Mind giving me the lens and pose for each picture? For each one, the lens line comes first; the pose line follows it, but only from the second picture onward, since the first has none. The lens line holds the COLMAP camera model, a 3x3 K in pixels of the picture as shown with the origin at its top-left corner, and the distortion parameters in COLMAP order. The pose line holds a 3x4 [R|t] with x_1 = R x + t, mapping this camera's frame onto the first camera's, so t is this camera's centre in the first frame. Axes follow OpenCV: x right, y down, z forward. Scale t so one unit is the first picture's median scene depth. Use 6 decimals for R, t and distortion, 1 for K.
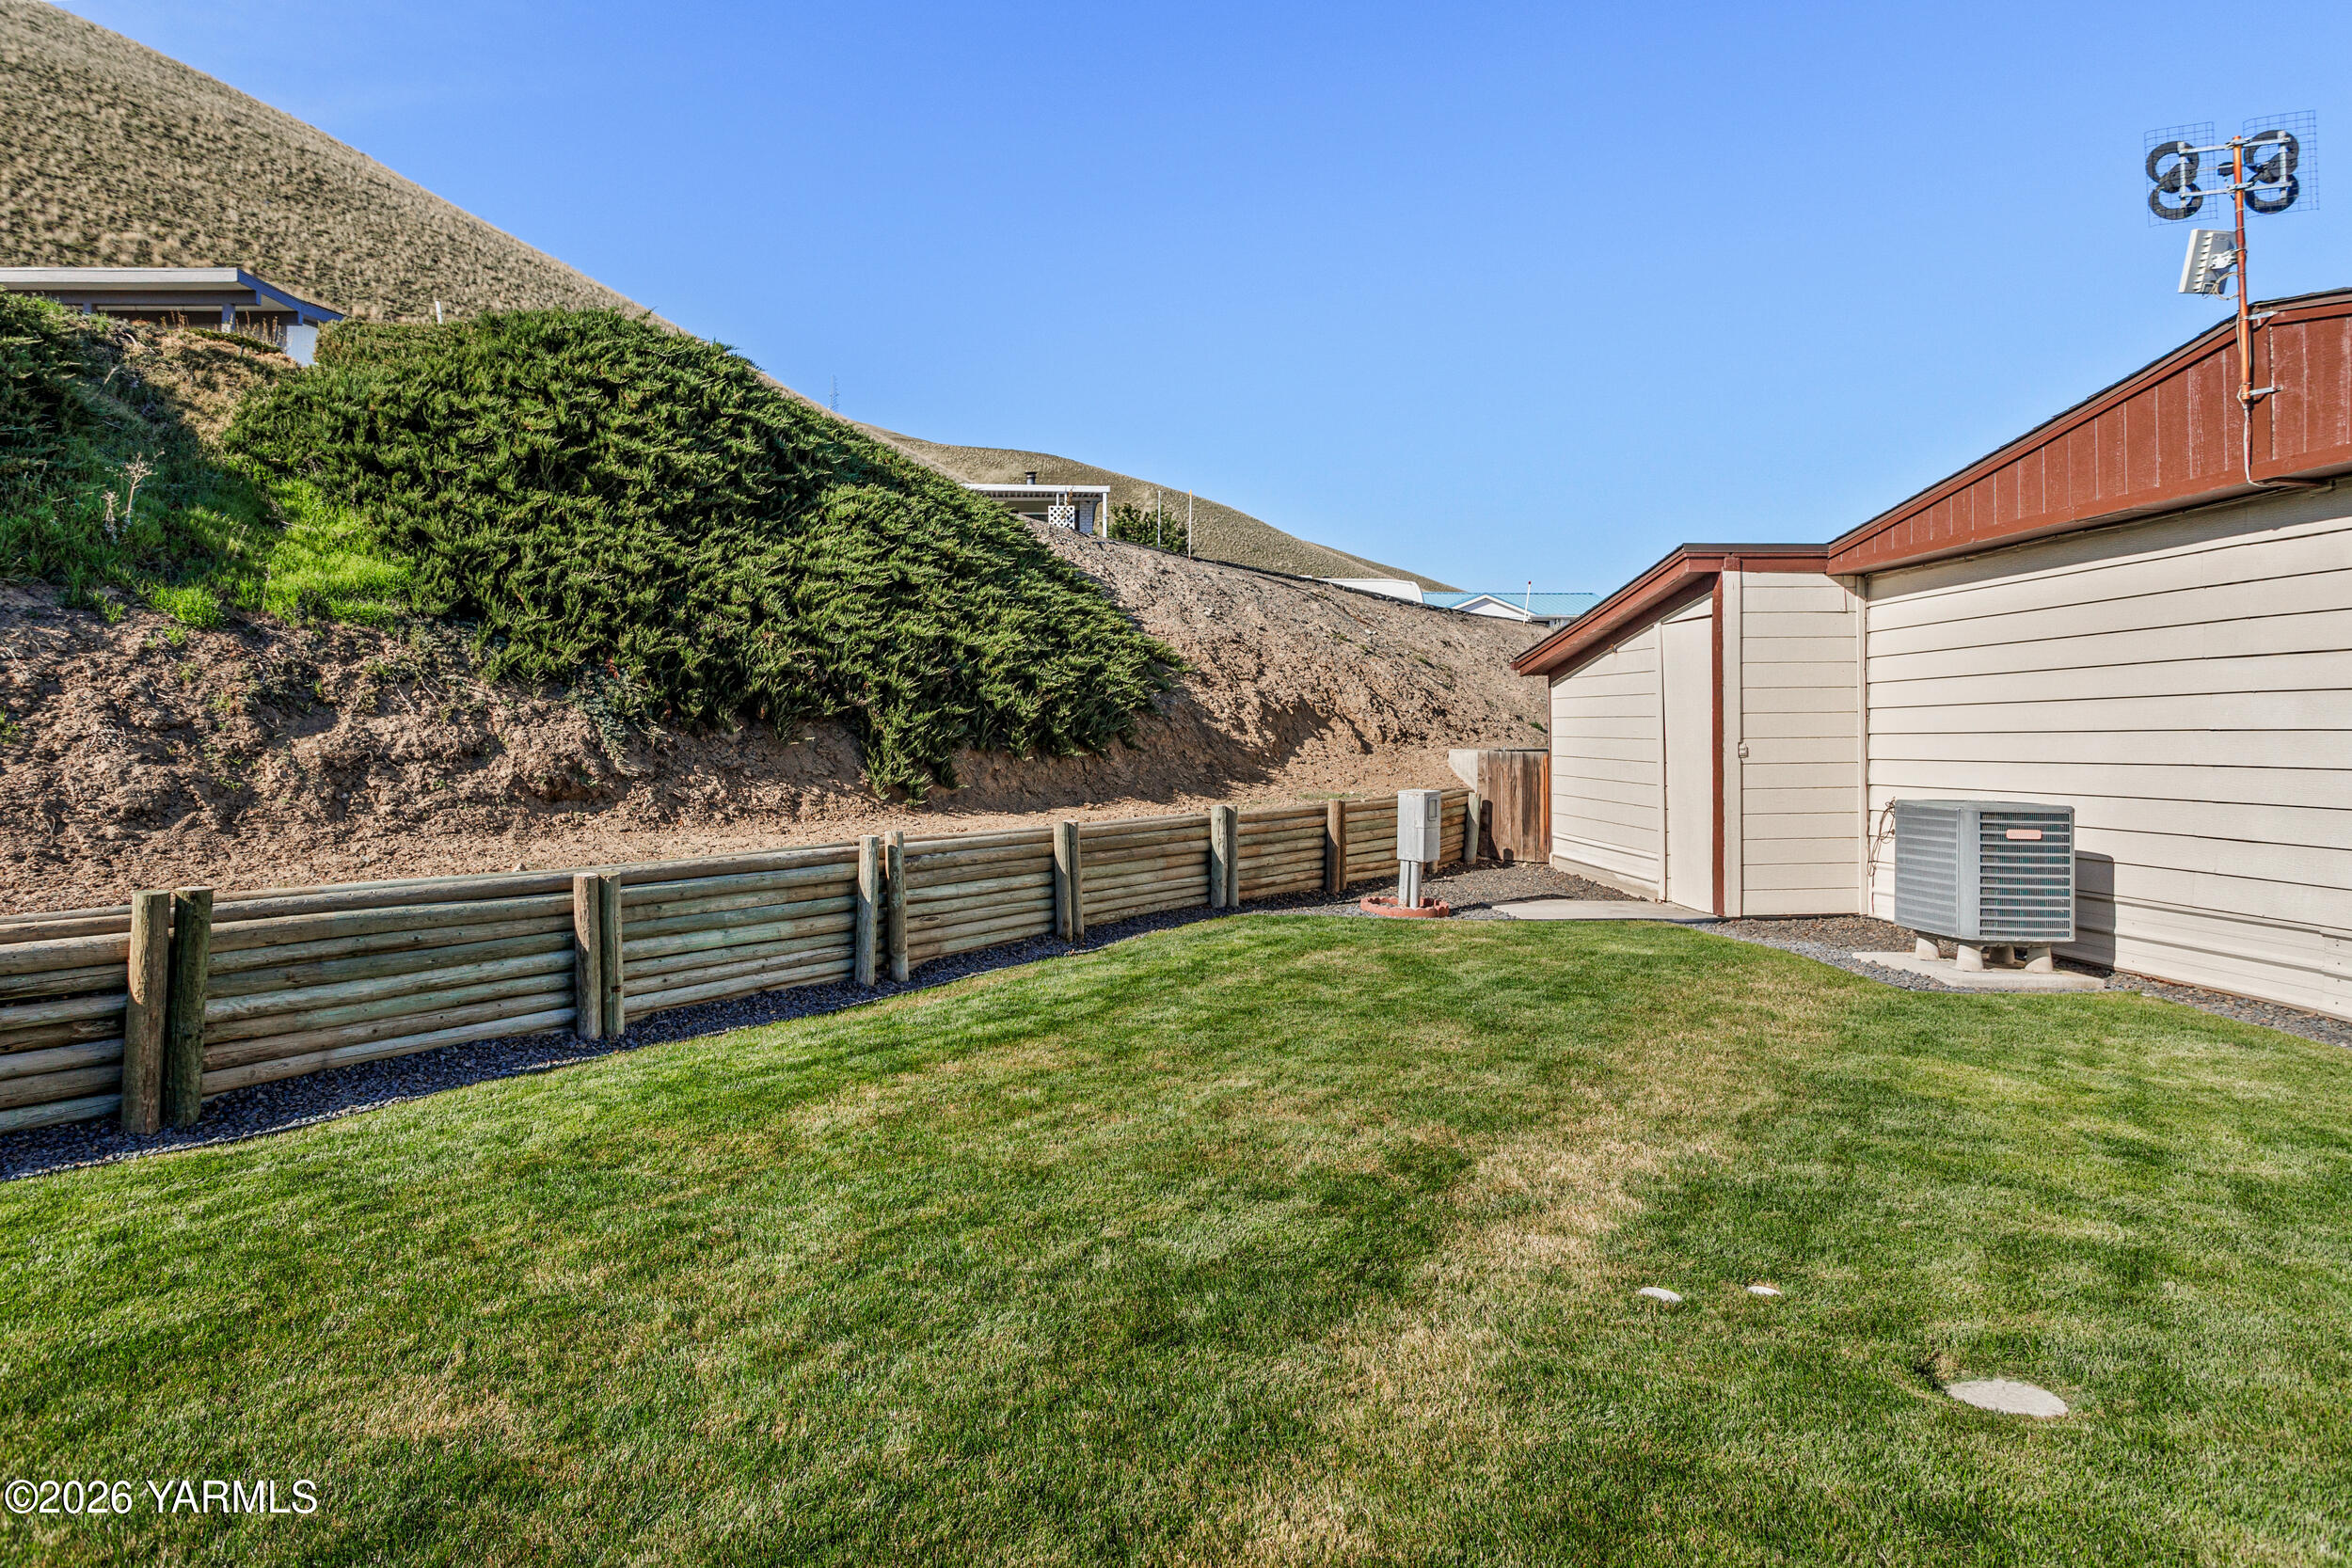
lens RADIAL K [[1264.2, 0, 1114.6], [0, 1264.2, 735.4], [0, 0, 1]] dist [-0.040185, 0.023926]
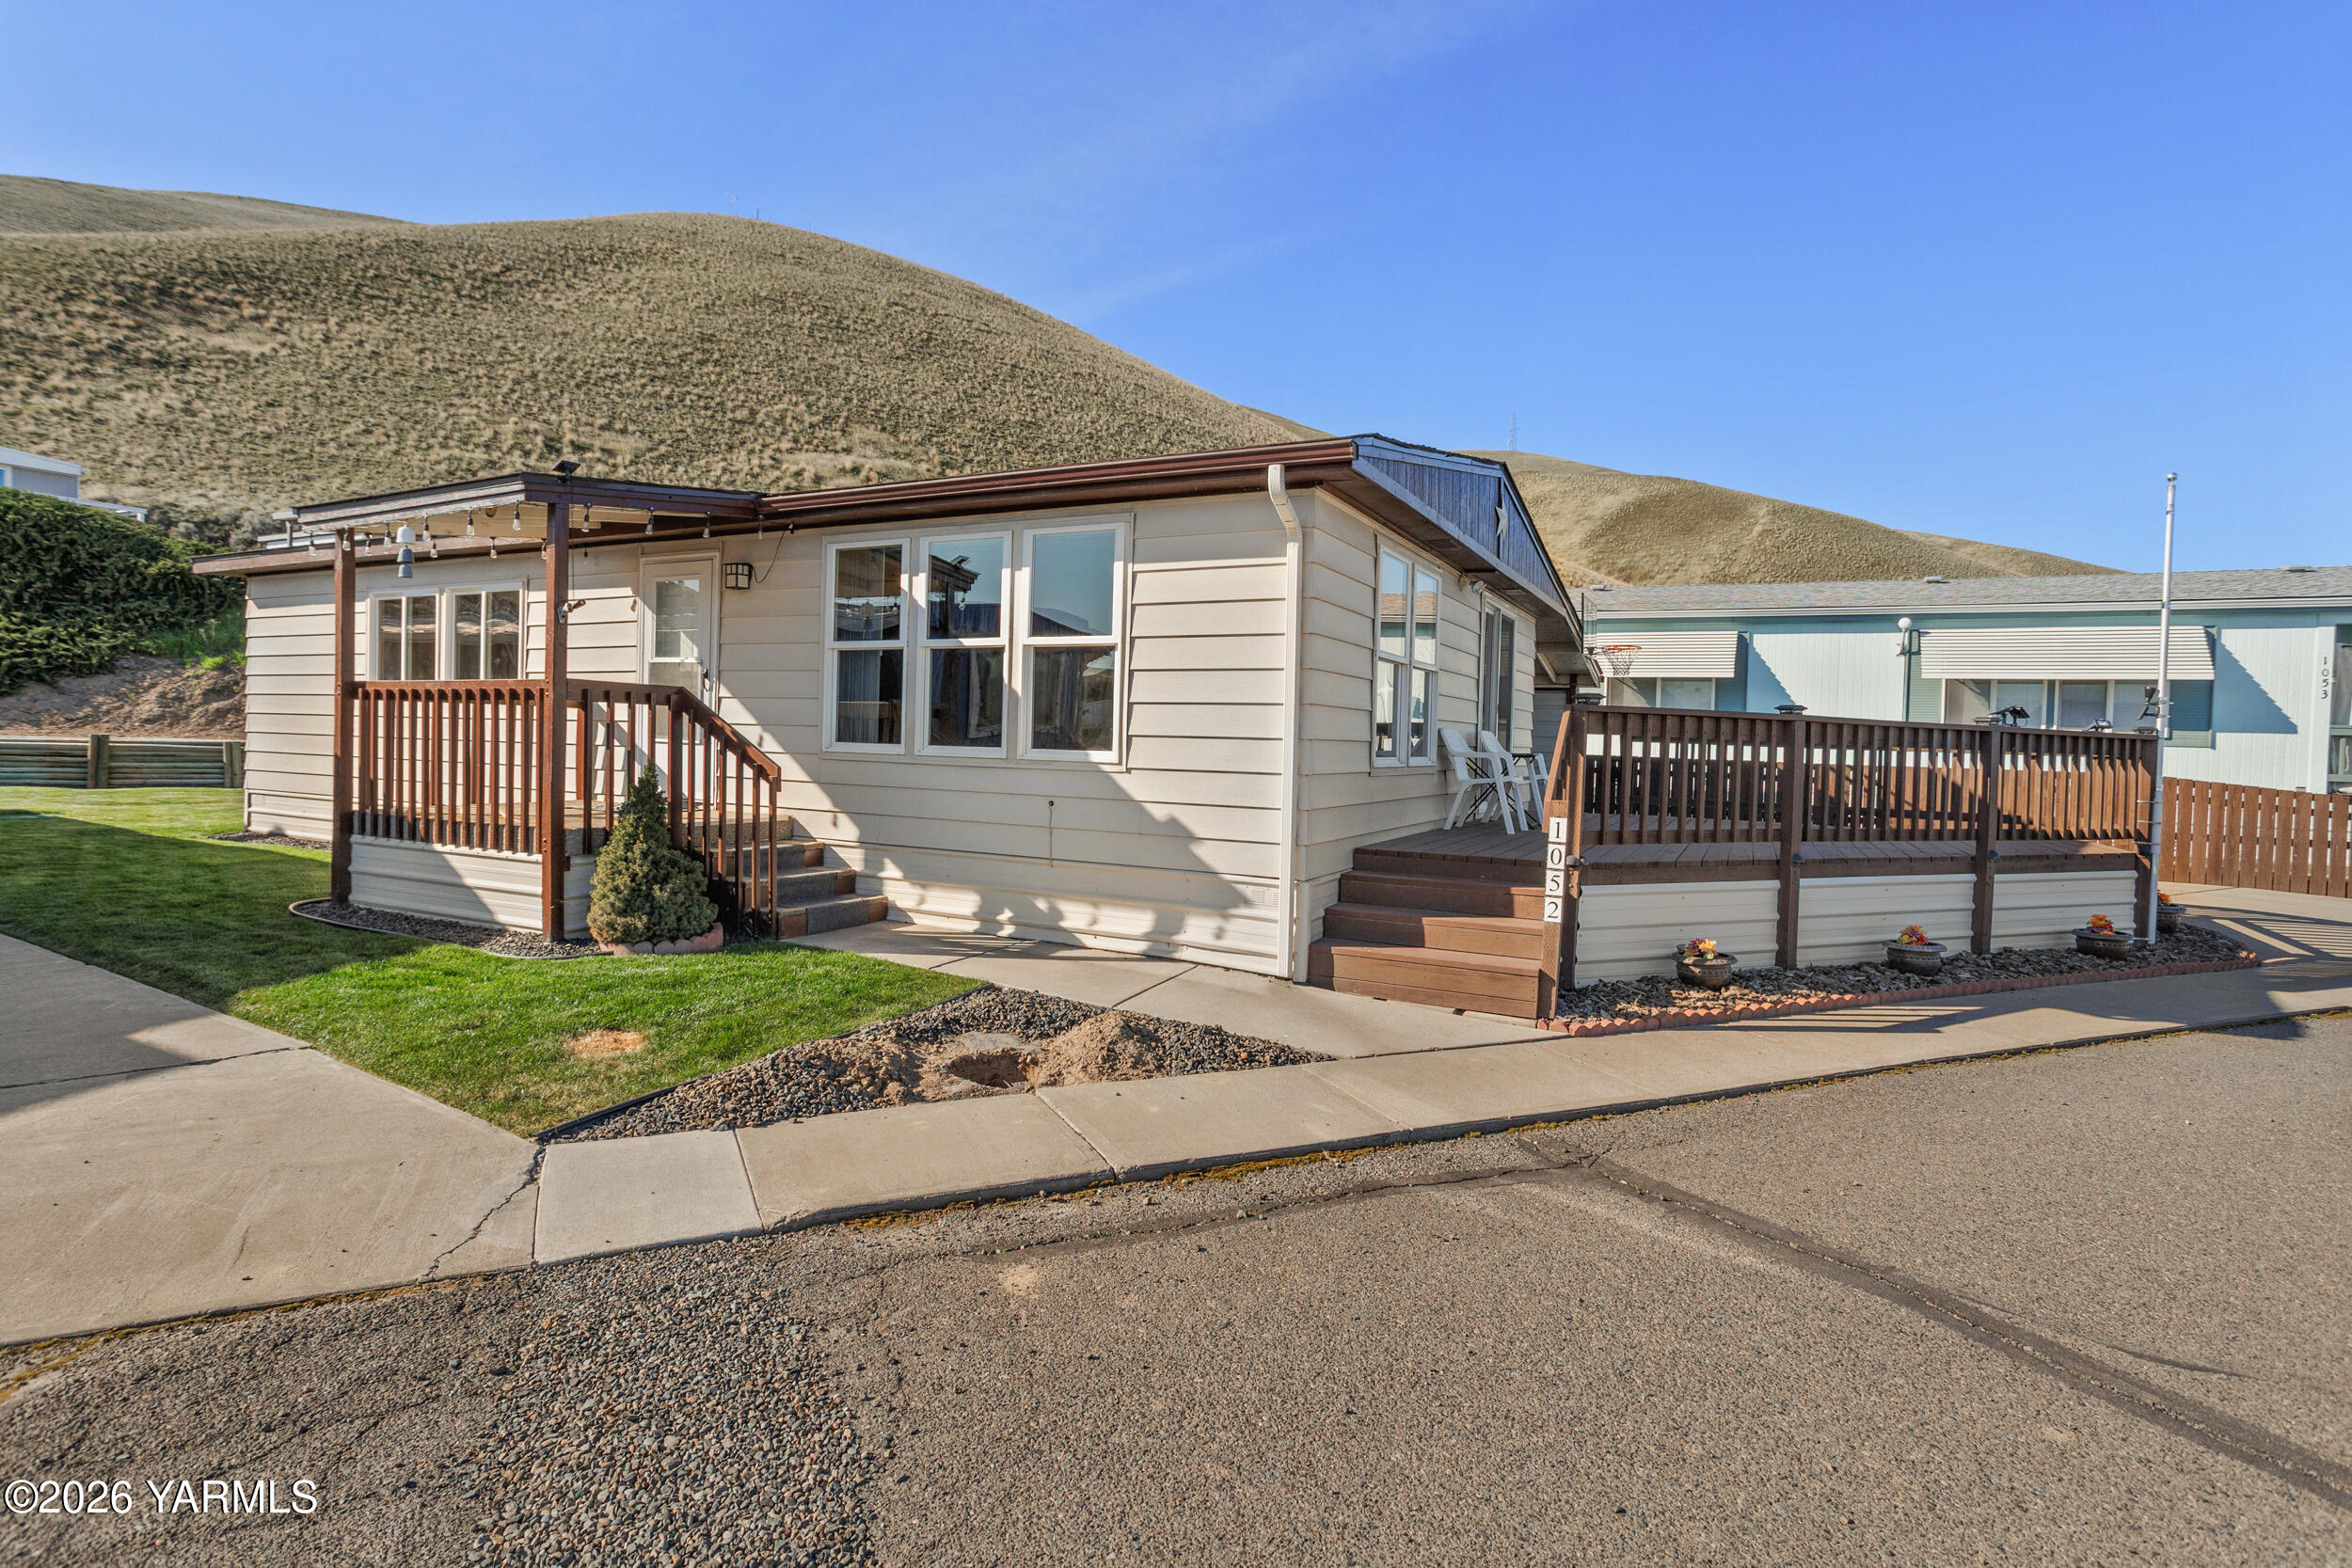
lens RADIAL K [[1220.5, 0, 1257.3], [0, 1220.5, 779.8], [0, 0, 1]] dist [-0.022461, 0.018777]
pose [[0.882505, 0.035103, -0.468991, 2.468404], [-0.021324, 0.999172, 0.034661, 0.028306], [0.469819, -0.020588, 0.882522, -0.422831]]
